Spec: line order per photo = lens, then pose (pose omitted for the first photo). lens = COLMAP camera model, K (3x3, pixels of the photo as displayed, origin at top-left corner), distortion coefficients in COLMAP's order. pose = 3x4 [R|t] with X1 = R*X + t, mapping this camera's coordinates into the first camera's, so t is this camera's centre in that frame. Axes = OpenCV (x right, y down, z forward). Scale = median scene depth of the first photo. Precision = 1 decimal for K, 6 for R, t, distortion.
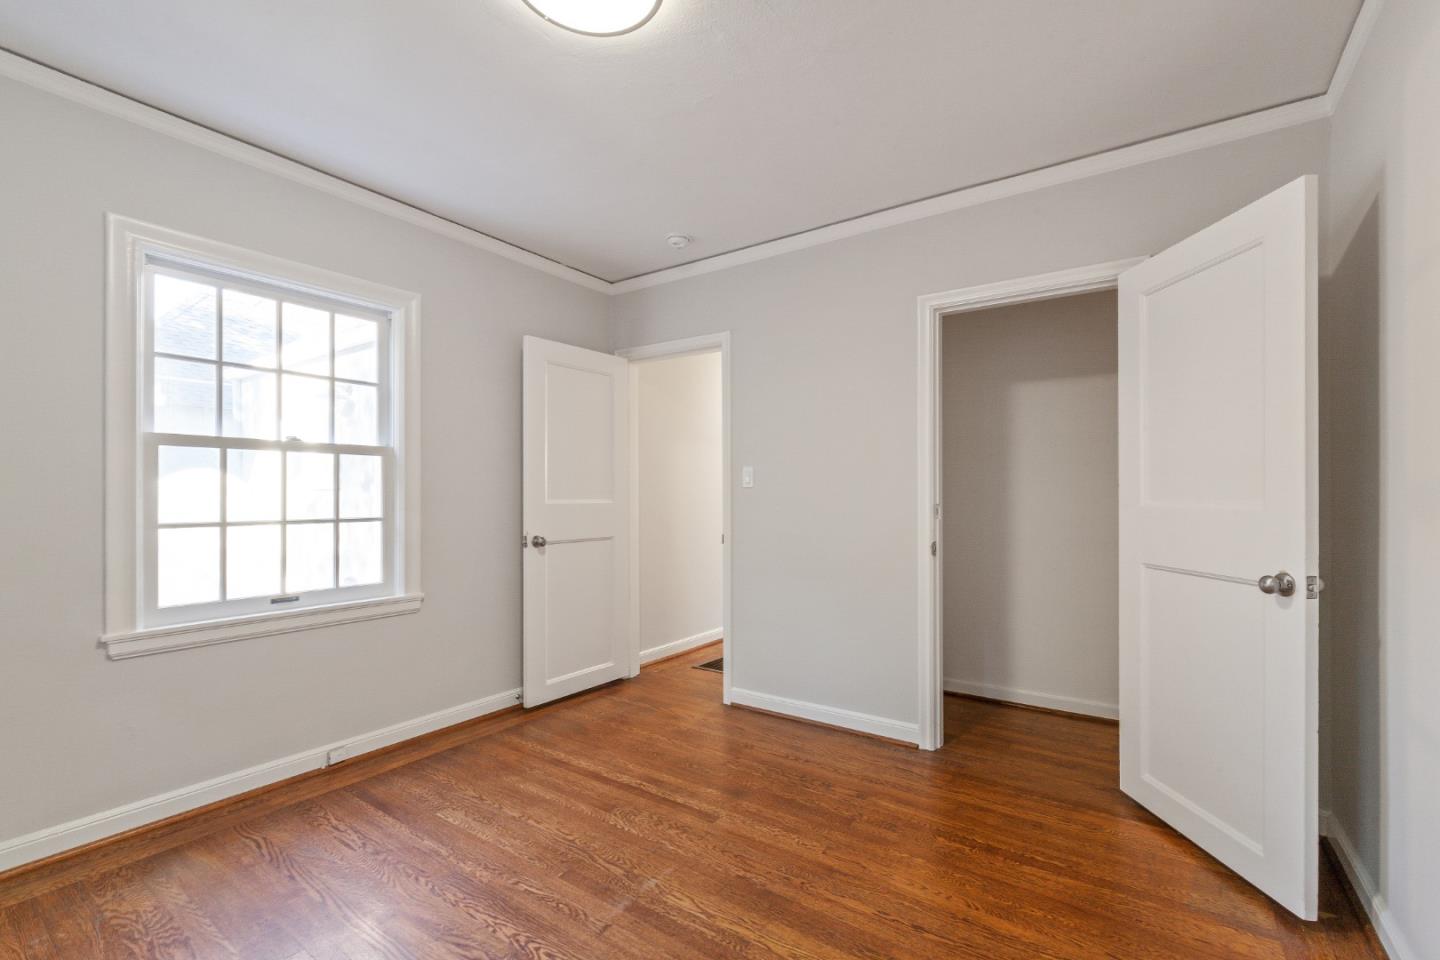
lens RADIAL K [[629.9, 0, 733.5], [0, 629.9, 499.7], [0, 0, 1]] dist [0.009057, 0.001509]
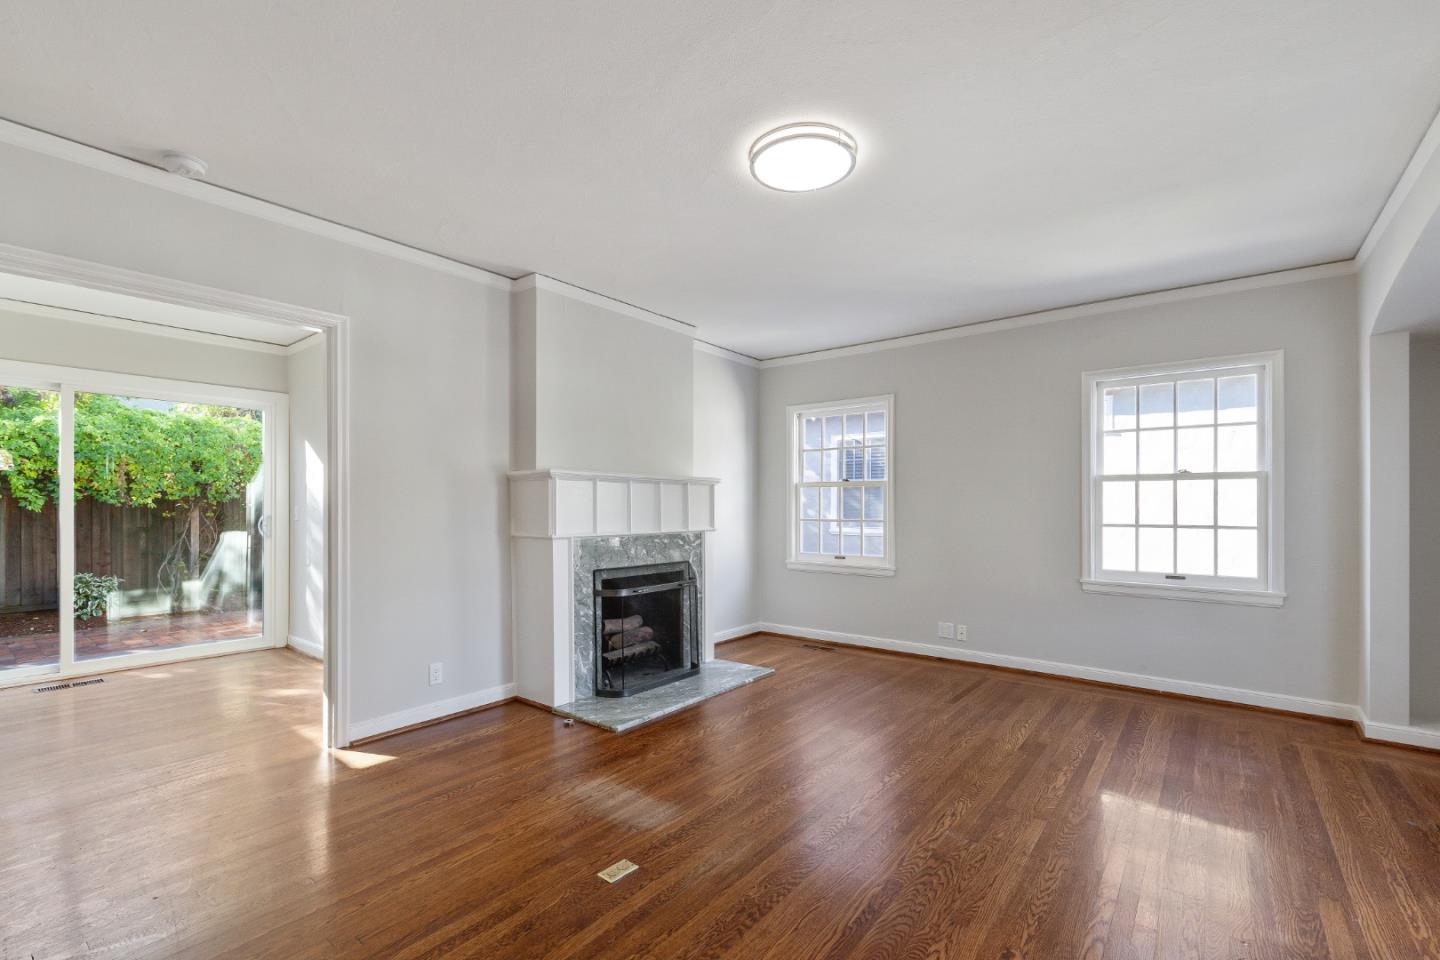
lens RADIAL K [[629.9, 0, 715.9], [0, 629.9, 504.0], [0, 0, 1]] dist [0.009057, 0.001509]
pose [[-0.089539, -0.010054, -0.995933, 0.890197], [-0.008292, 0.999922, -0.009349, 0.004358], [0.995949, 0.007421, -0.089615, 0.032369]]
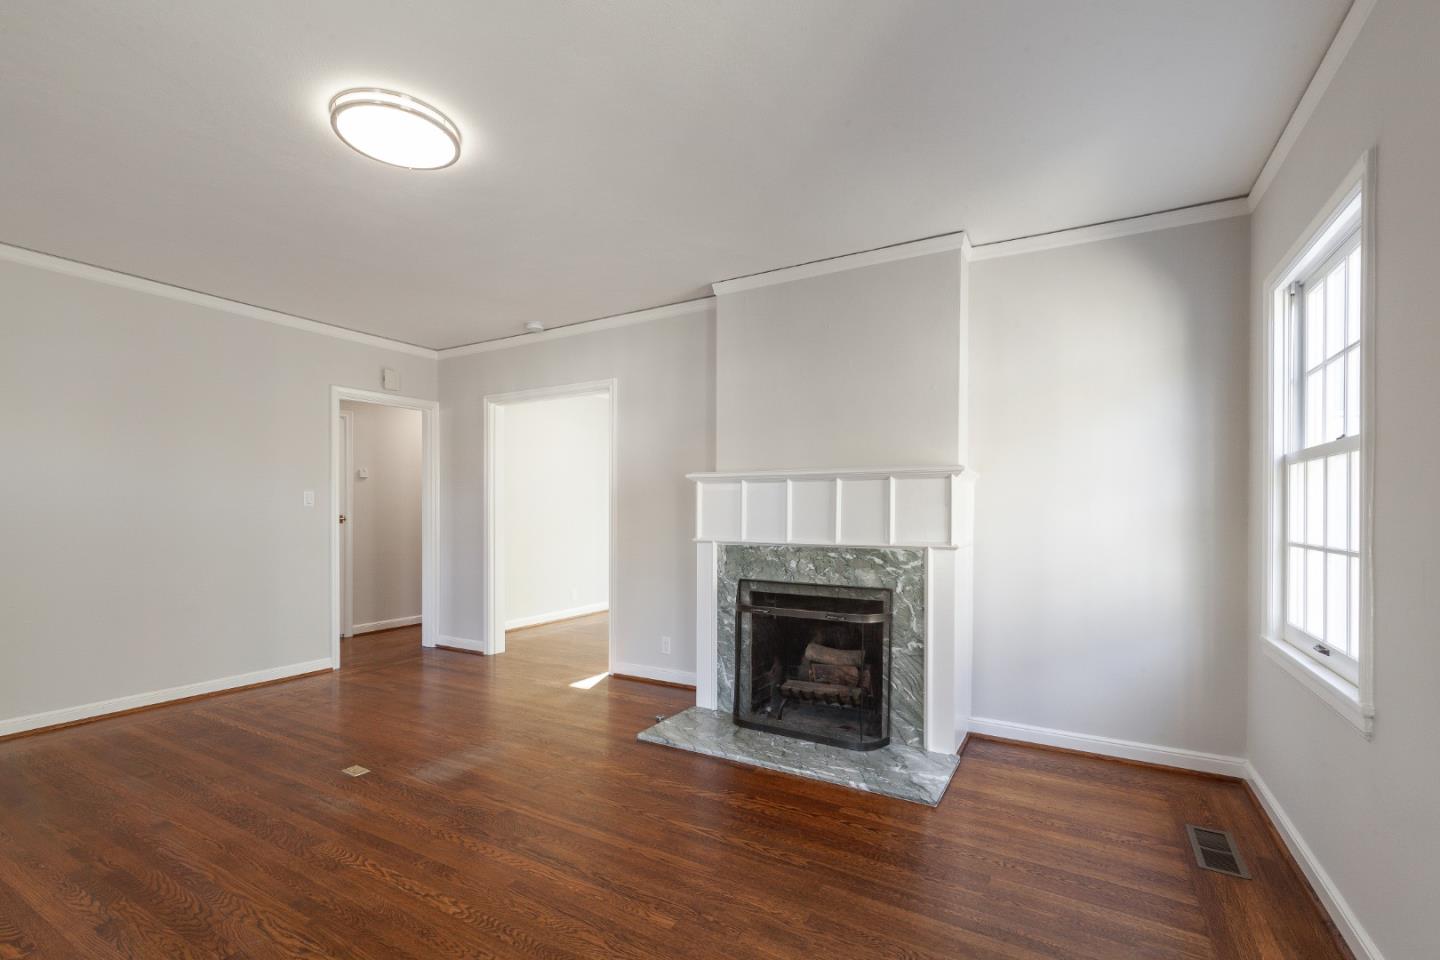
lens RADIAL K [[629.9, 0, 735.1], [0, 629.9, 508.9], [0, 0, 1]] dist [0.009057, 0.001509]
pose [[-0.997645, -0.004553, -0.068434, -0.422942], [-0.005142, 0.999951, 0.008428, -0.014907], [0.068392, 0.008760, -0.997620, 0.954178]]
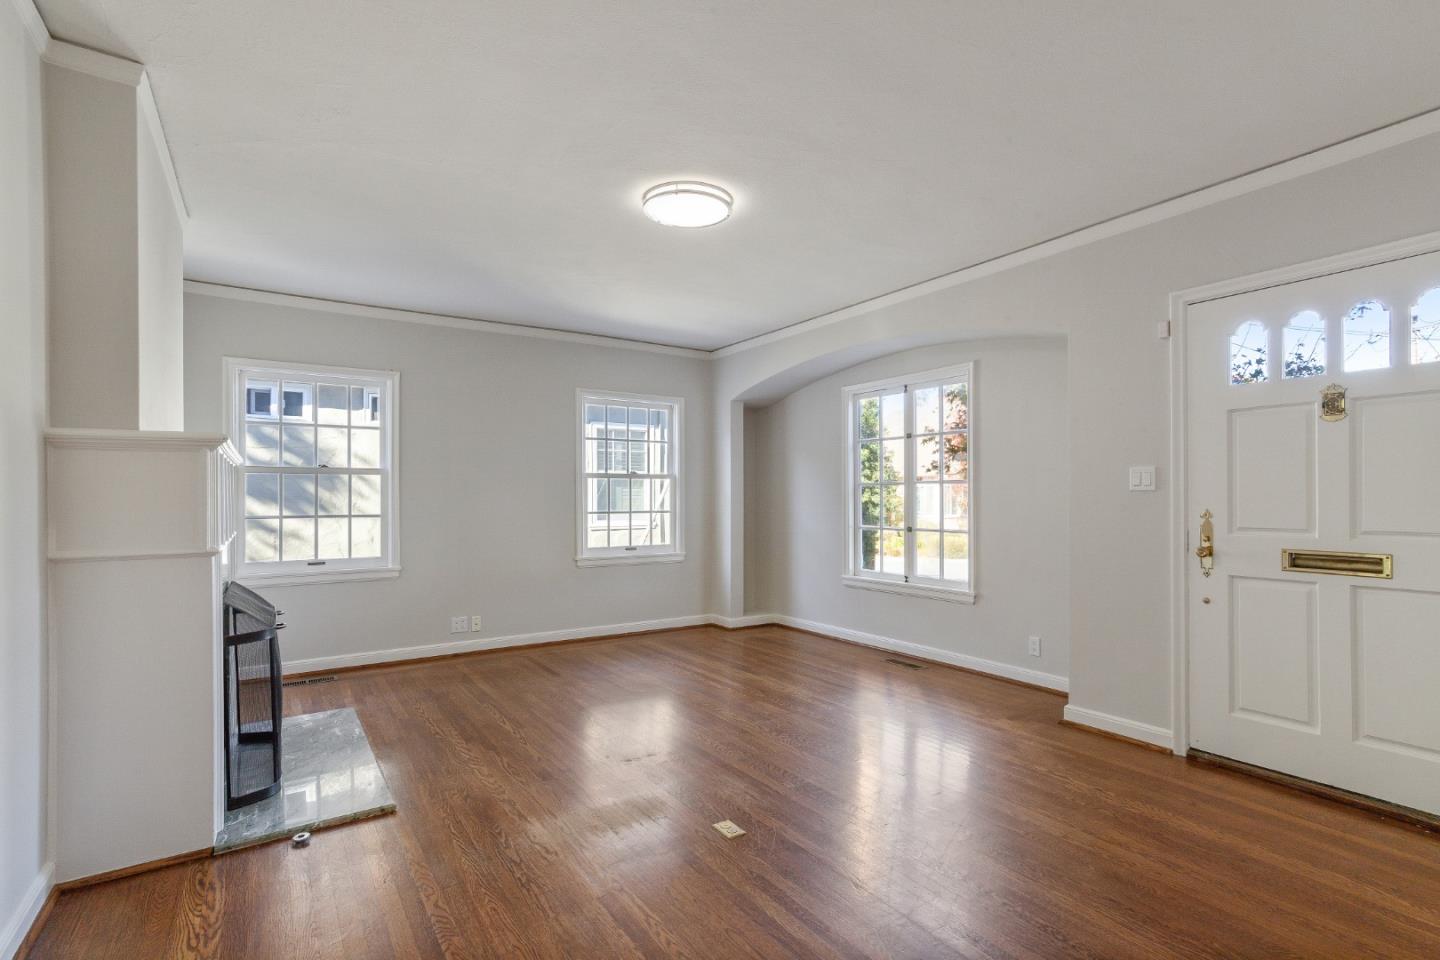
lens RADIAL K [[706.0, 0, 741.2], [0, 706.0, 494.7], [0, 0, 1]] dist [0.009445, 0.000970]
pose [[0.924391, -0.011091, -0.381286, 0.516999], [0.006955, 0.999901, -0.012224, 0.009138], [0.381384, 0.008648, 0.924376, -1.010599]]
